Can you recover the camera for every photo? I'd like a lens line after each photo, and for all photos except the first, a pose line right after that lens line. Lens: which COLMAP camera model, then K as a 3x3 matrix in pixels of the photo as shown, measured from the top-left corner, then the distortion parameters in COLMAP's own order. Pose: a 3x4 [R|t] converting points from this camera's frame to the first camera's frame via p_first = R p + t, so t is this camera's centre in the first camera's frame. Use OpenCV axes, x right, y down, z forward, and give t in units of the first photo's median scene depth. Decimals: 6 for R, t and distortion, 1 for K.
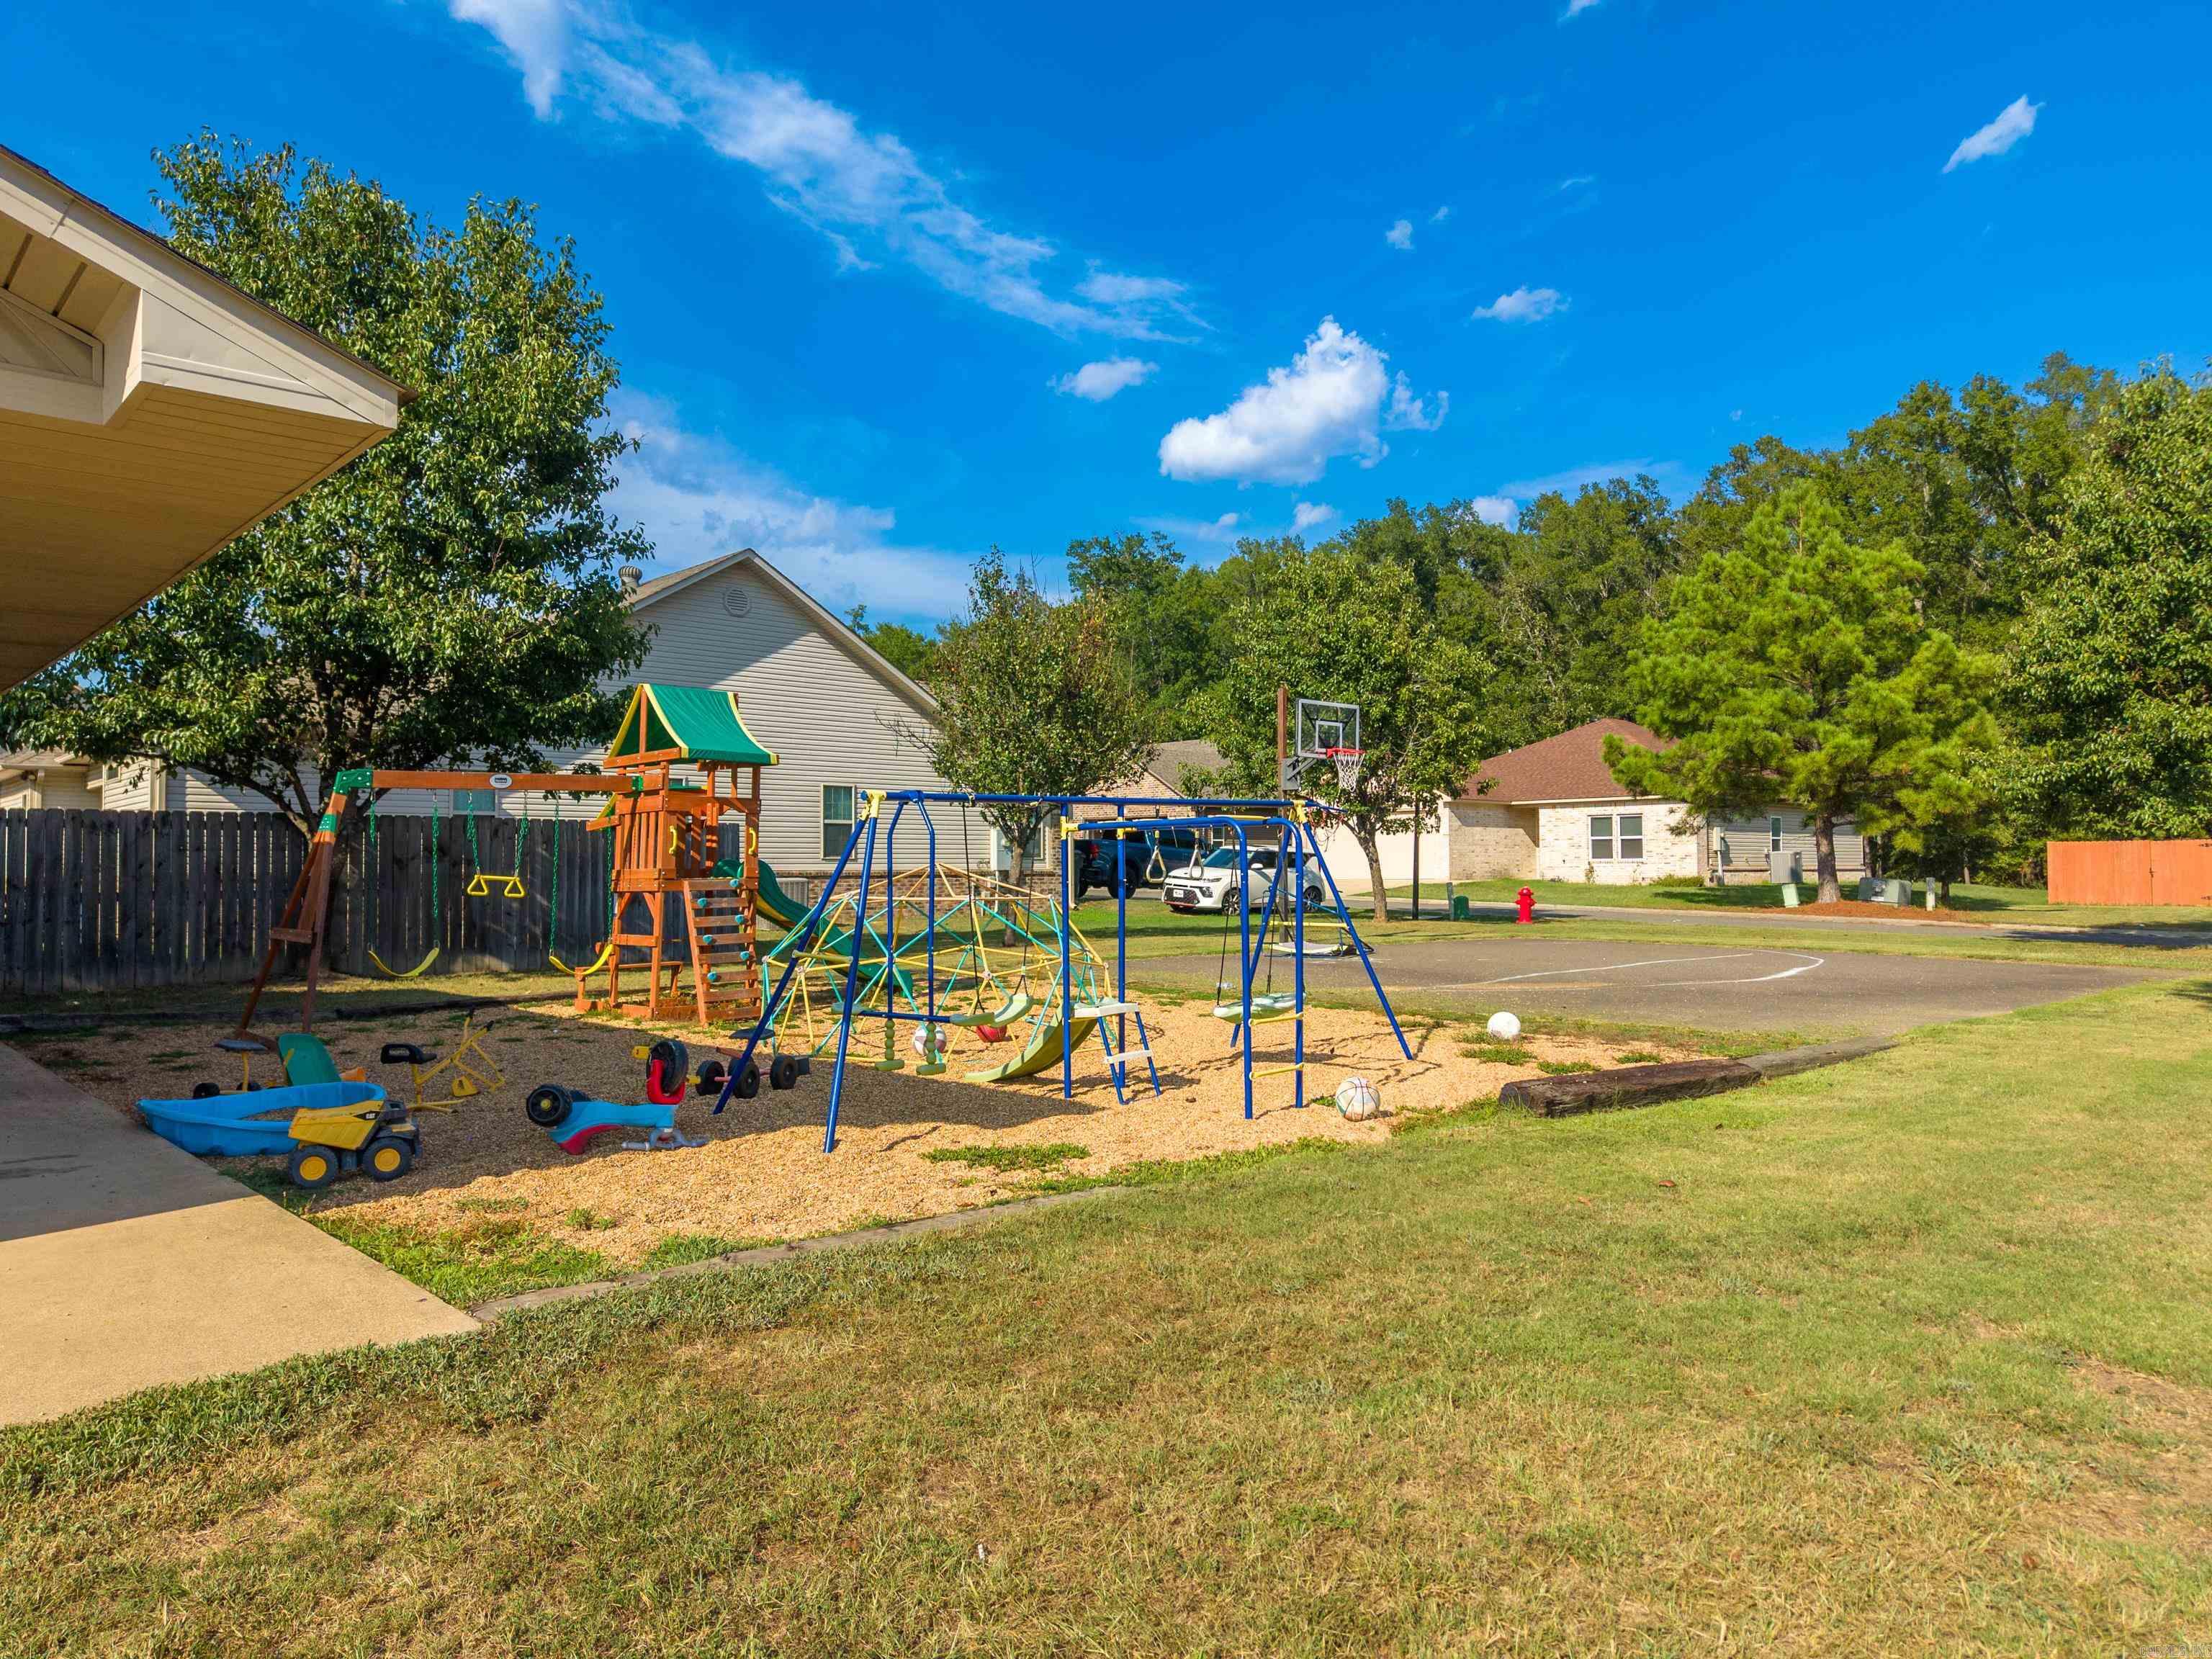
lens RADIAL K [[1507.8, 0, 1113.3], [0, 1507.8, 825.5], [0, 0, 1]] dist [0.019492, -0.019839]
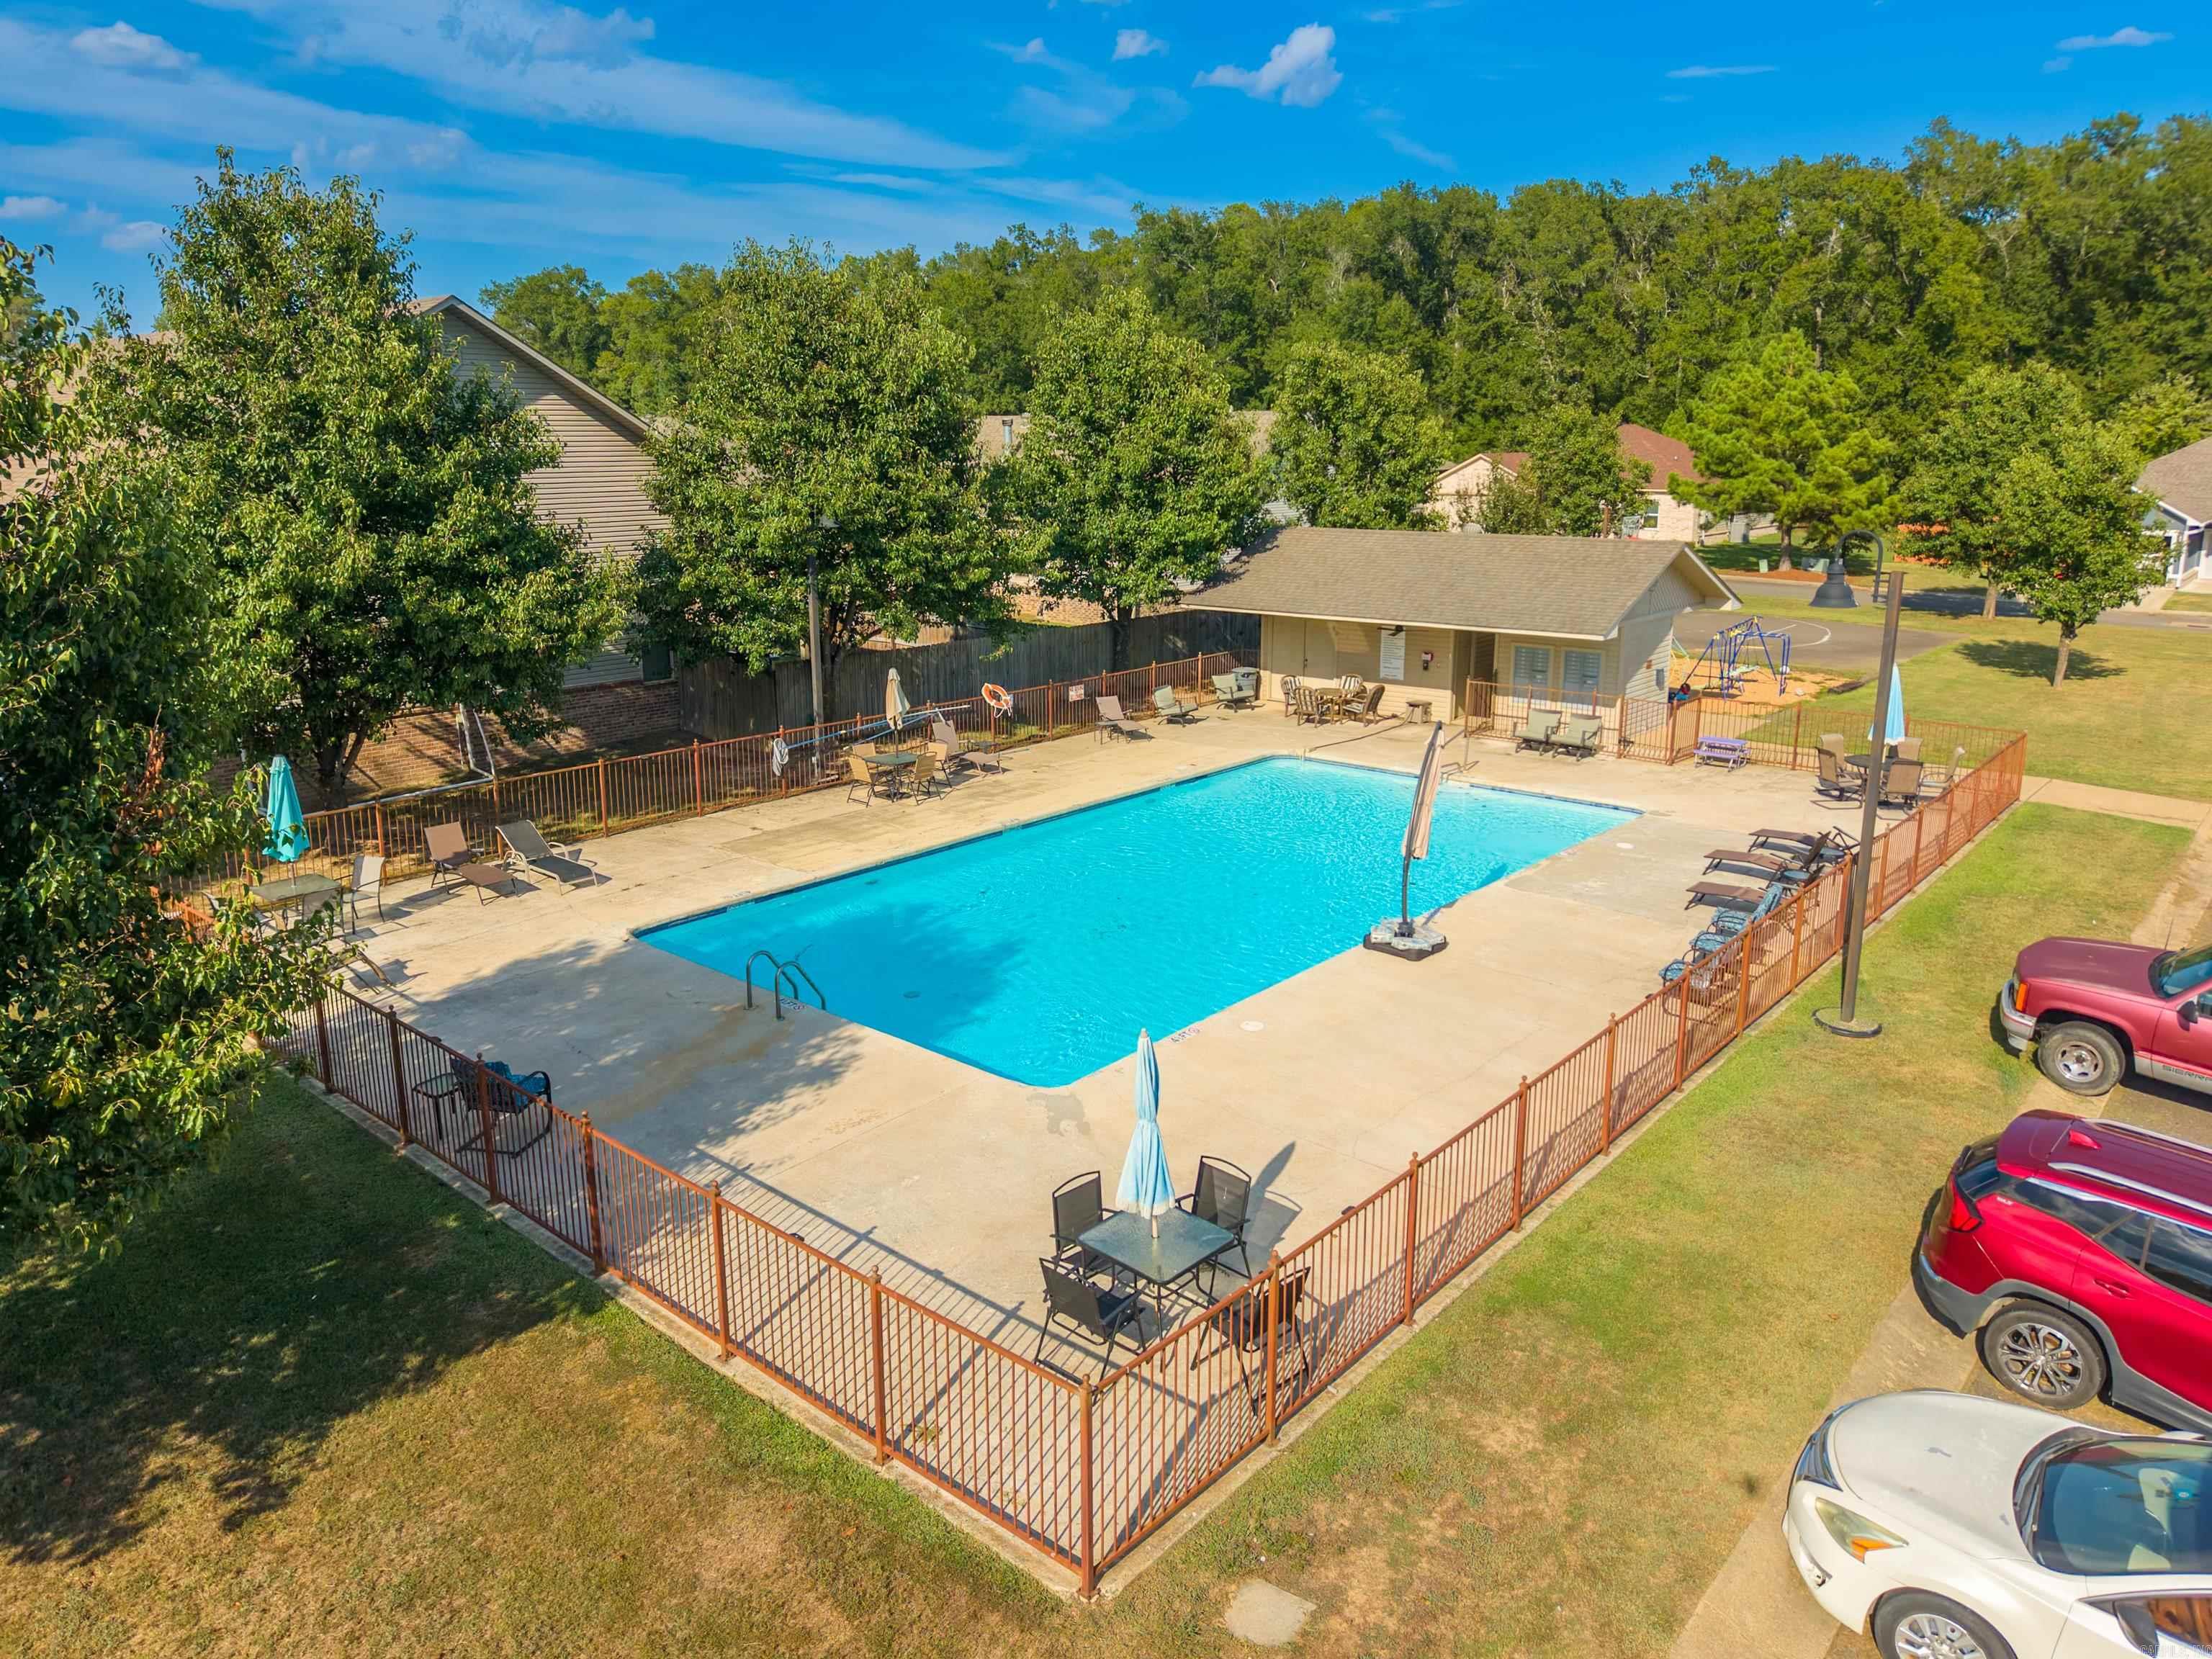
lens RADIAL K [[1507.8, 0, 1113.3], [0, 1507.8, 825.5], [0, 0, 1]] dist [0.019492, -0.019839]
pose [[0.993638, -0.045174, 0.103162, -0.592267], [0.015138, 0.961287, 0.275131, -0.183981], [-0.111597, -0.271819, 0.955856, -0.822195]]
